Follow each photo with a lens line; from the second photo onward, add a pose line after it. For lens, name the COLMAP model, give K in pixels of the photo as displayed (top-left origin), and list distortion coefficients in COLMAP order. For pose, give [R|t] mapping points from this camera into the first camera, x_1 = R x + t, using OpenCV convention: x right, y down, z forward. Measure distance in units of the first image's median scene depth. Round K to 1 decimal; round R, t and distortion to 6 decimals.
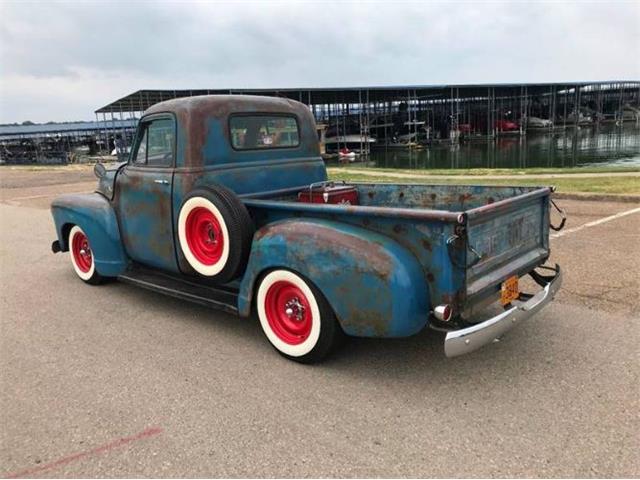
lens RADIAL K [[525.3, 0, 319.8], [0, 525.3, 246.1], [0, 0, 1]] dist [0.031383, -0.014410]
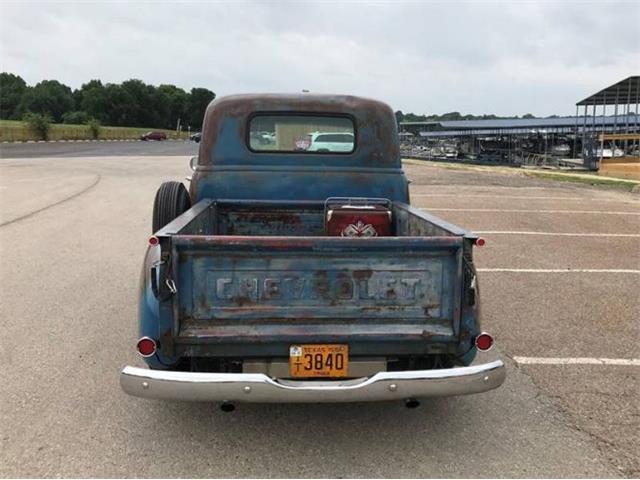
lens RADIAL K [[659.4, 0, 325.3], [0, 659.4, 263.1], [0, 0, 1]] dist [0.026699, 0.000000]
pose [[0.707698, 0.177180, -0.683938, 0.722194], [-0.186131, 0.980602, 0.061437, -0.080865], [0.681557, 0.083823, 0.726949, 0.243817]]
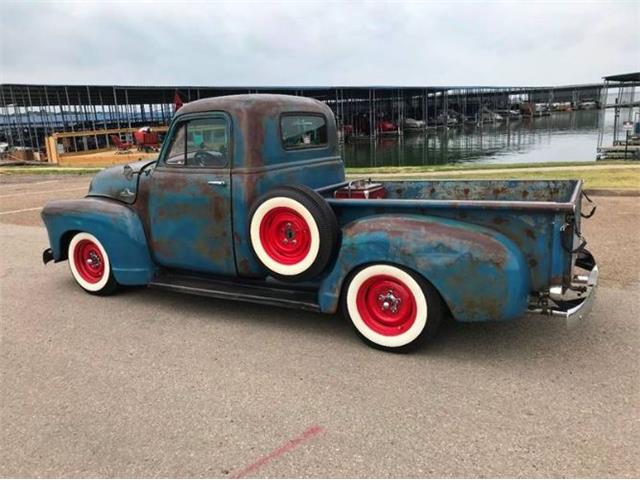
lens RADIAL K [[525.3, 0, 317.2], [0, 525.3, 241.7], [0, 0, 1]] dist [0.031383, -0.014410]
pose [[0.974946, -0.044677, 0.217908, -0.309761], [0.046277, 0.998926, -0.002244, -0.002215], [-0.217573, 0.012271, 0.975967, 0.010238]]
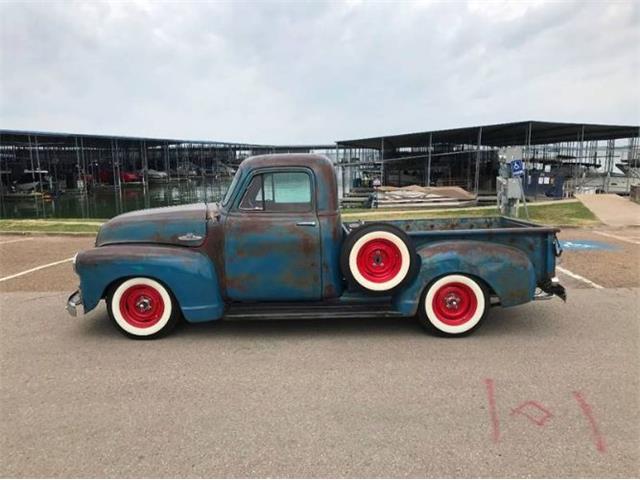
lens RADIAL K [[526.1, 0, 317.3], [0, 526.1, 241.8], [0, 0, 1]] dist [0.031532, -0.015538]
pose [[0.741834, -0.062279, 0.667686, -0.997888], [0.129444, 0.990251, -0.051453, -0.014836], [-0.657972, 0.124597, 0.742663, 0.093767]]
